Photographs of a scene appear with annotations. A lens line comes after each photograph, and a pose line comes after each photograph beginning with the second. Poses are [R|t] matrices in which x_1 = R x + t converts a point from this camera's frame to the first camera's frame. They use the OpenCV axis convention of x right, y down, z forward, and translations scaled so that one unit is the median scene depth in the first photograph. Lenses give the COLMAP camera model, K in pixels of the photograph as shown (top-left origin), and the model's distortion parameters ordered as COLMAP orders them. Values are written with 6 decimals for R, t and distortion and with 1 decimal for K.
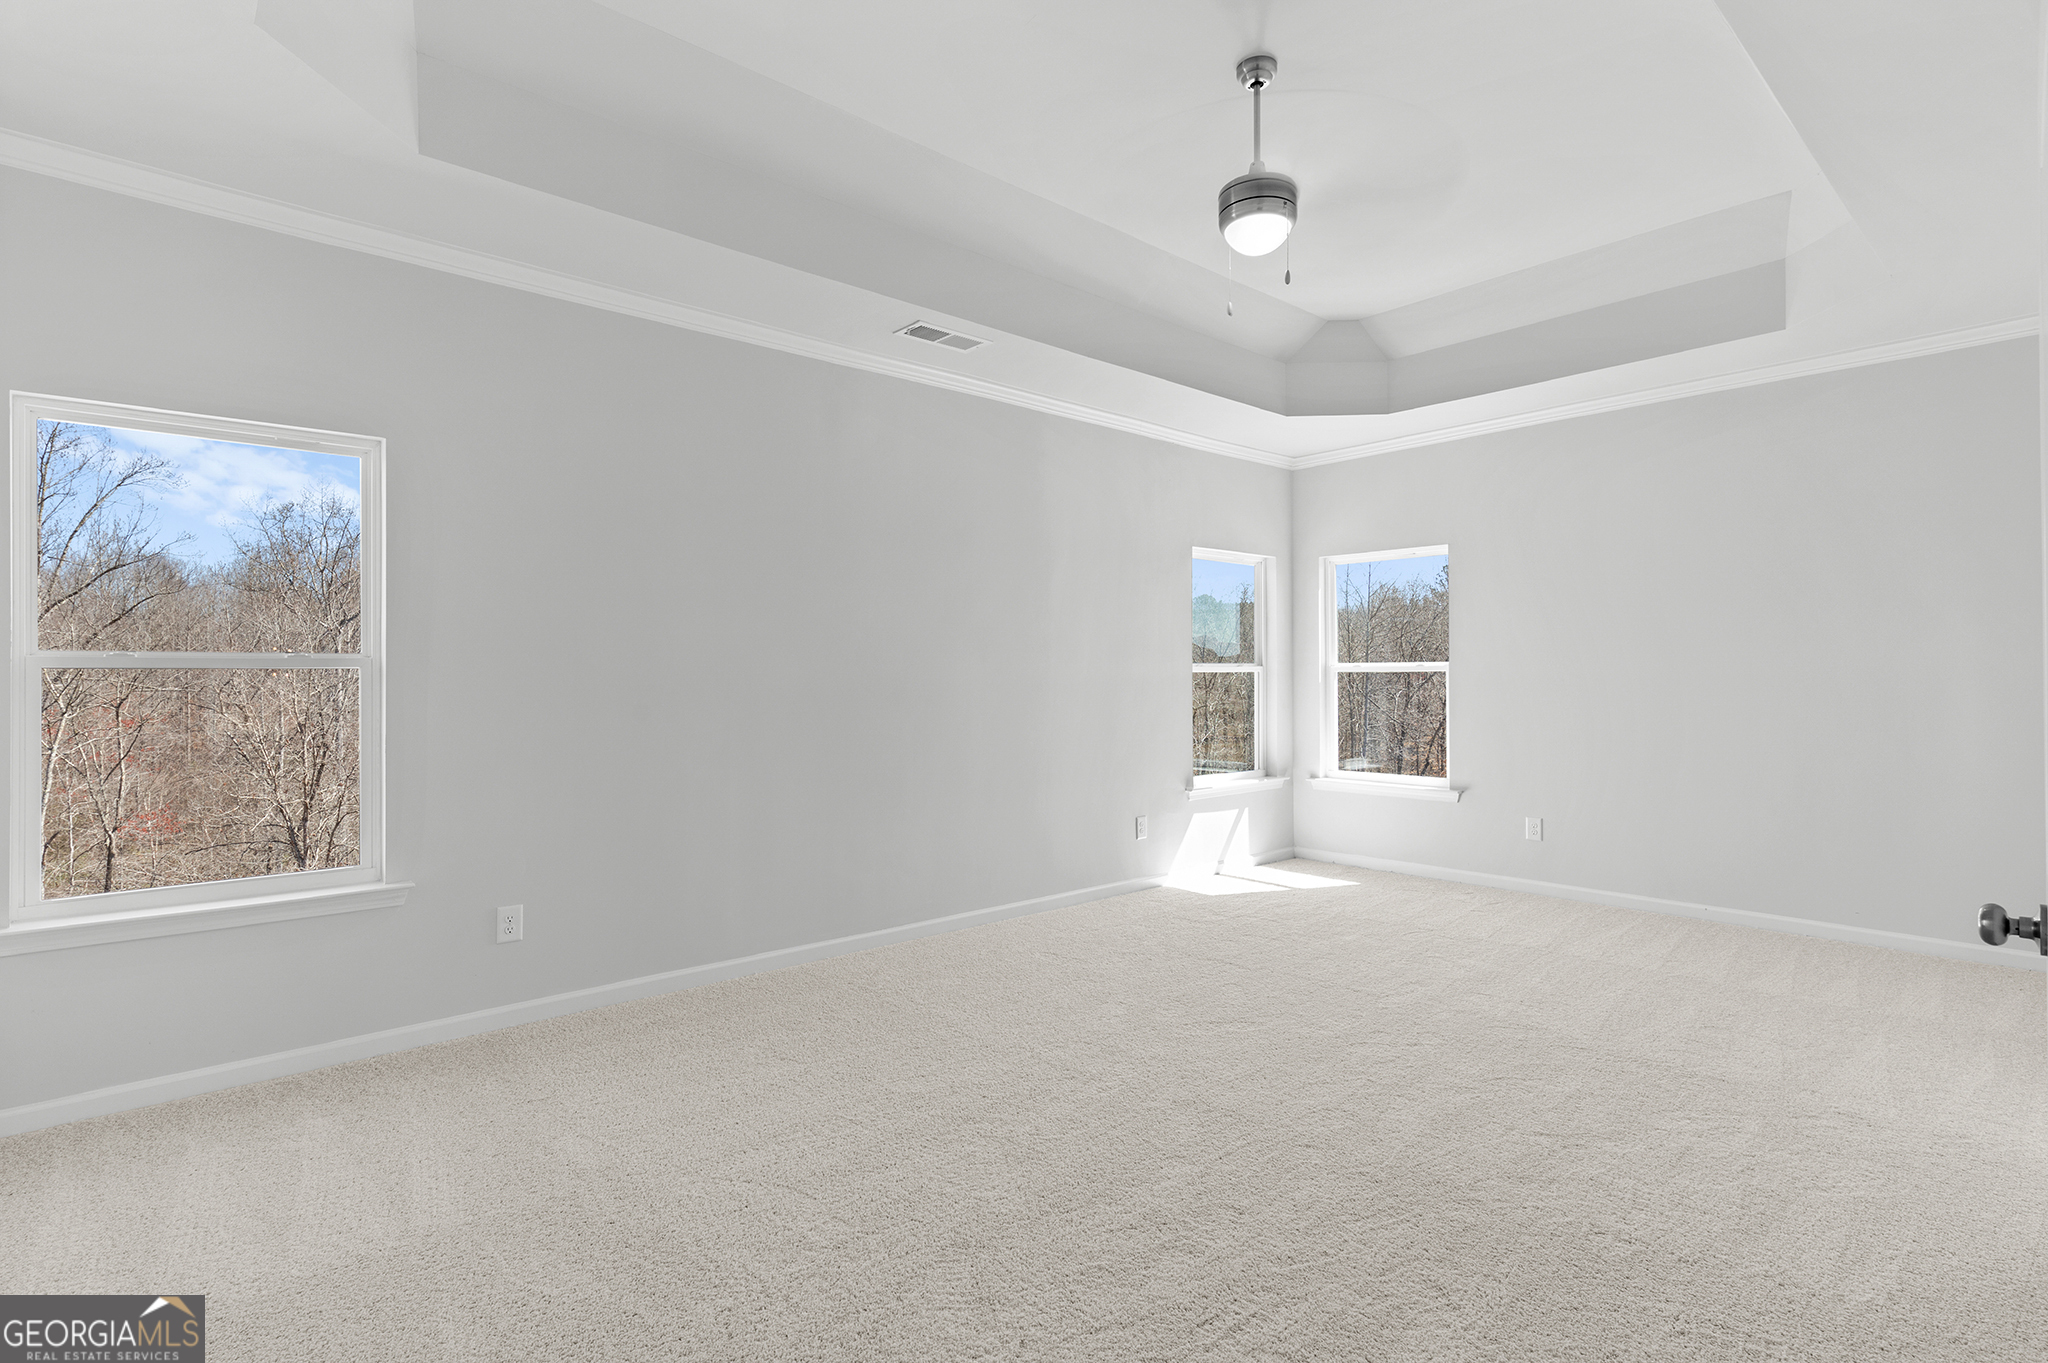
lens RADIAL K [[1006.1, 0, 1026.9], [0, 1006.1, 673.4], [0, 0, 1]] dist [0.005243, -0.000203]
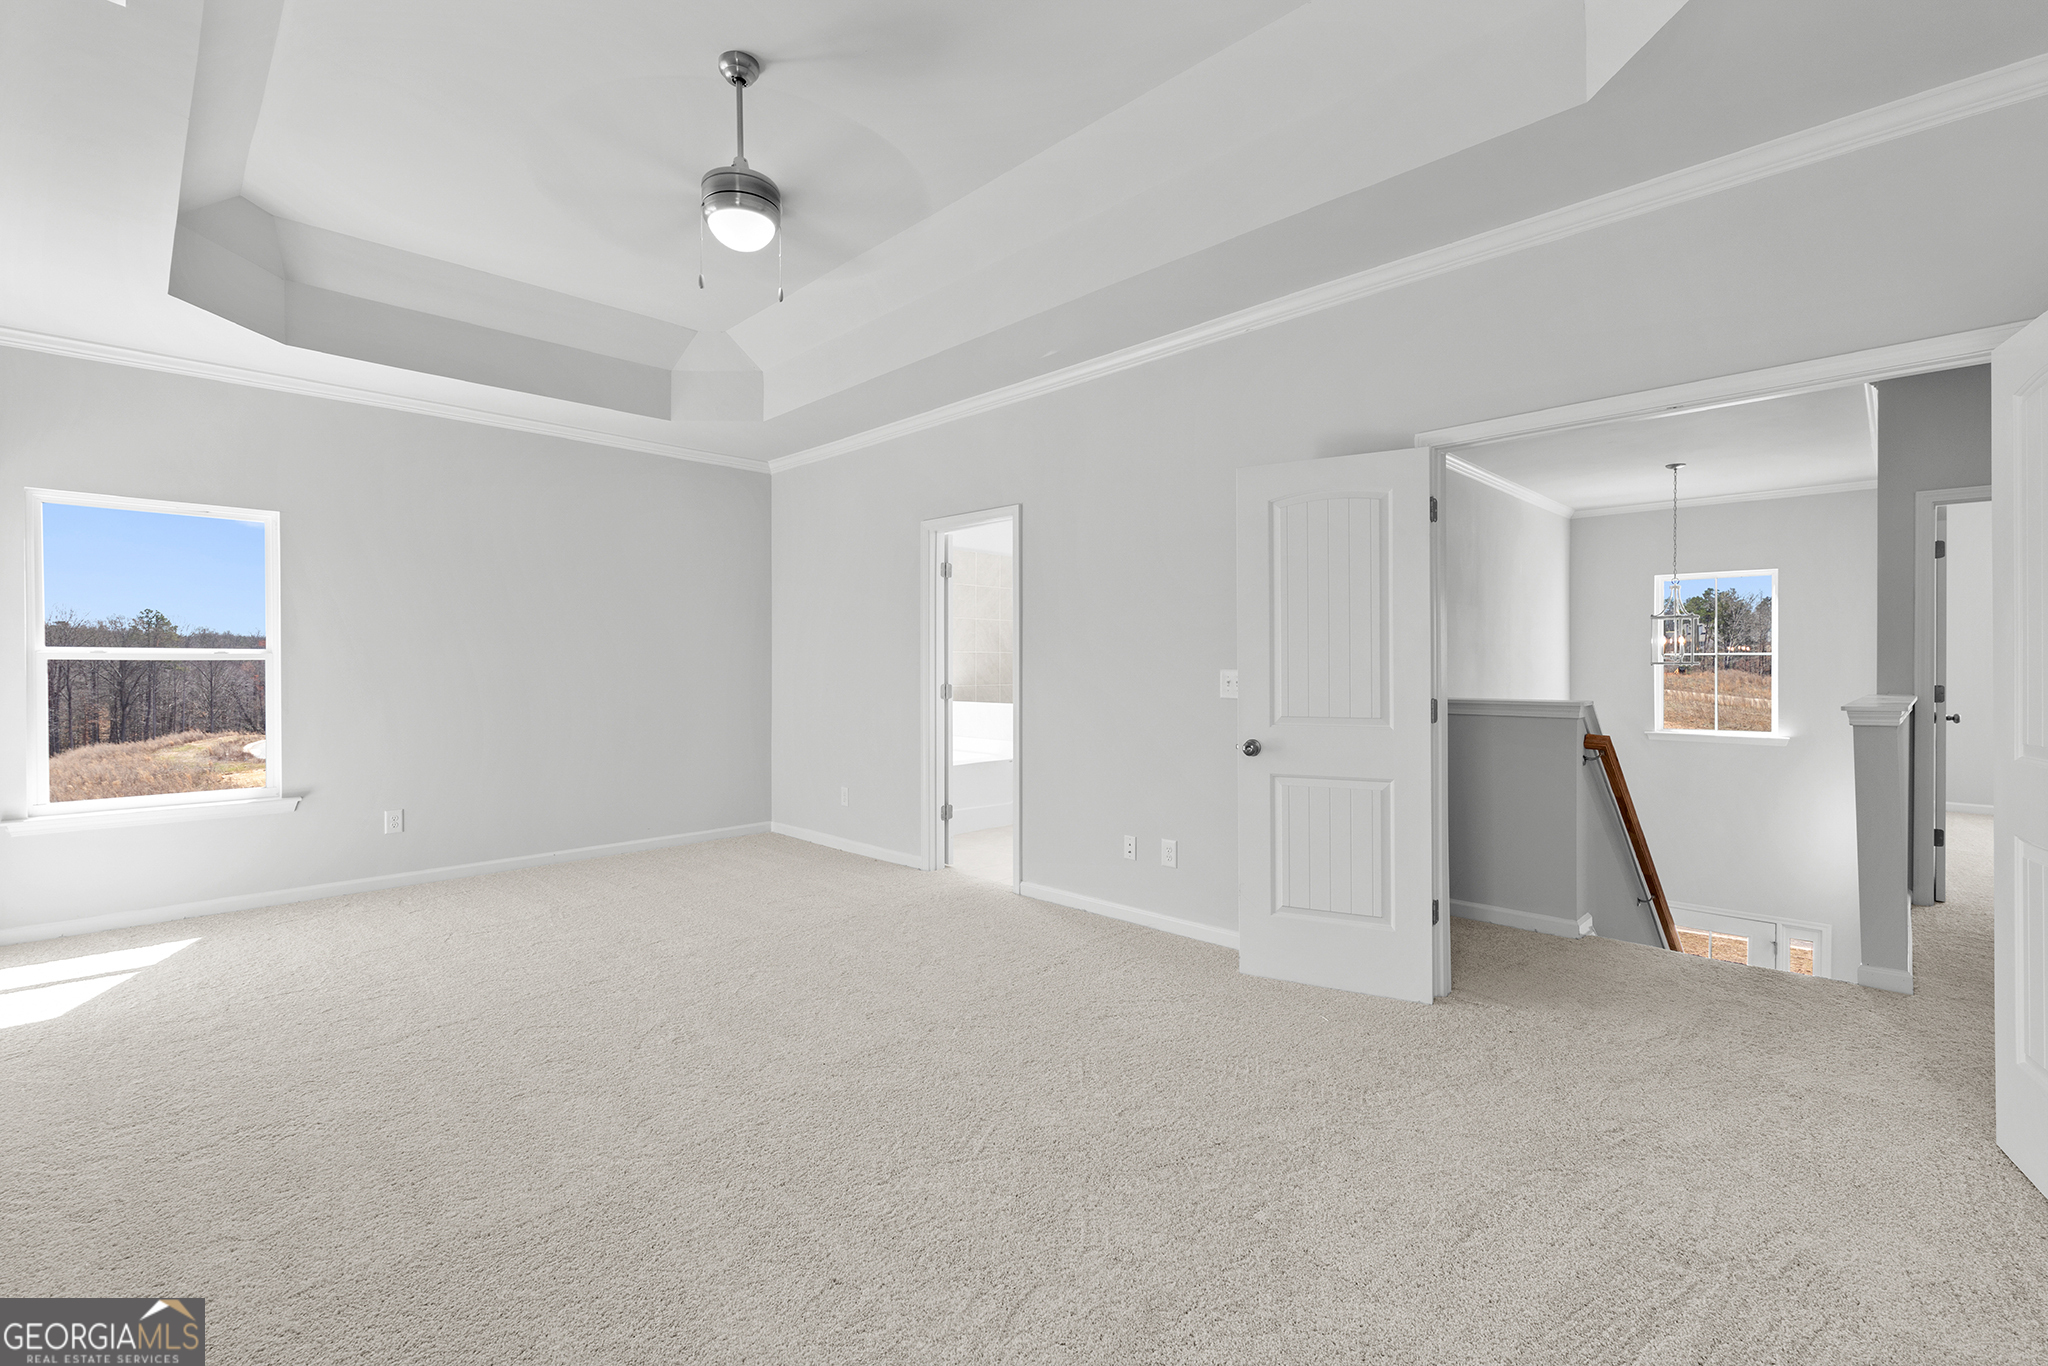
lens RADIAL K [[882.3, 0, 1021.2], [0, 882.3, 673.4], [0, 0, 1]] dist [0.002275, -0.000593]
pose [[-0.060965, -0.006114, 0.998121, -0.373587], [-0.002292, 0.999979, 0.005986, 0.003186], [-0.998137, -0.001923, -0.060978, 0.421091]]
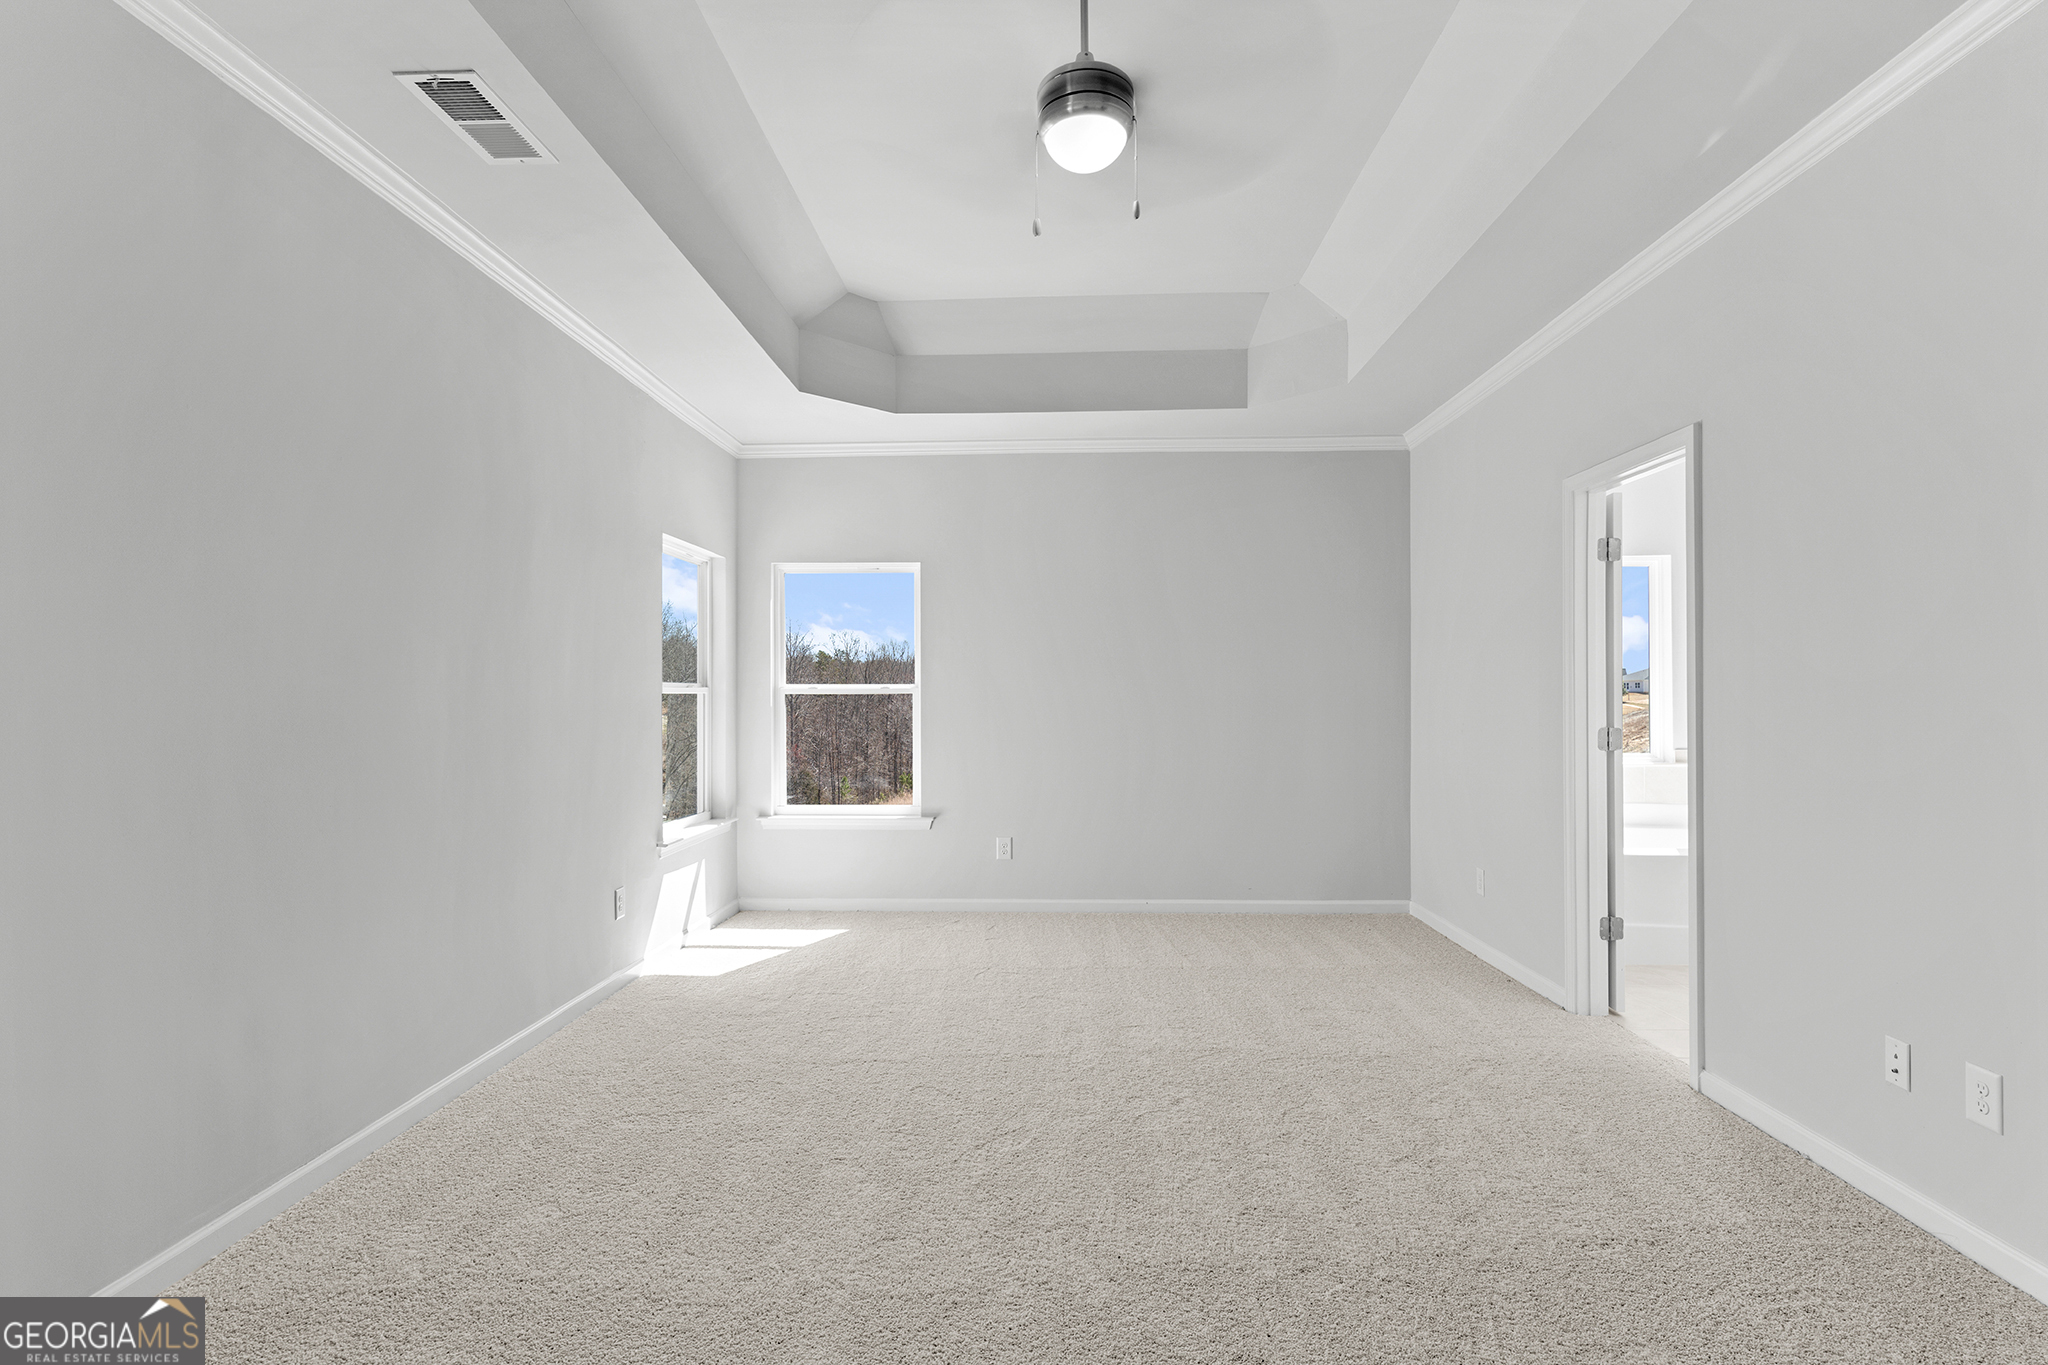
lens RADIAL K [[1006.1, 0, 1029.4], [0, 1006.1, 696.2], [0, 0, 1]] dist [0.005243, -0.000203]
pose [[0.691313, 0.002720, 0.722550, -0.207037], [-0.002228, 0.999996, -0.001633, 0.001347], [-0.722552, -0.000481, 0.691317, 0.261888]]
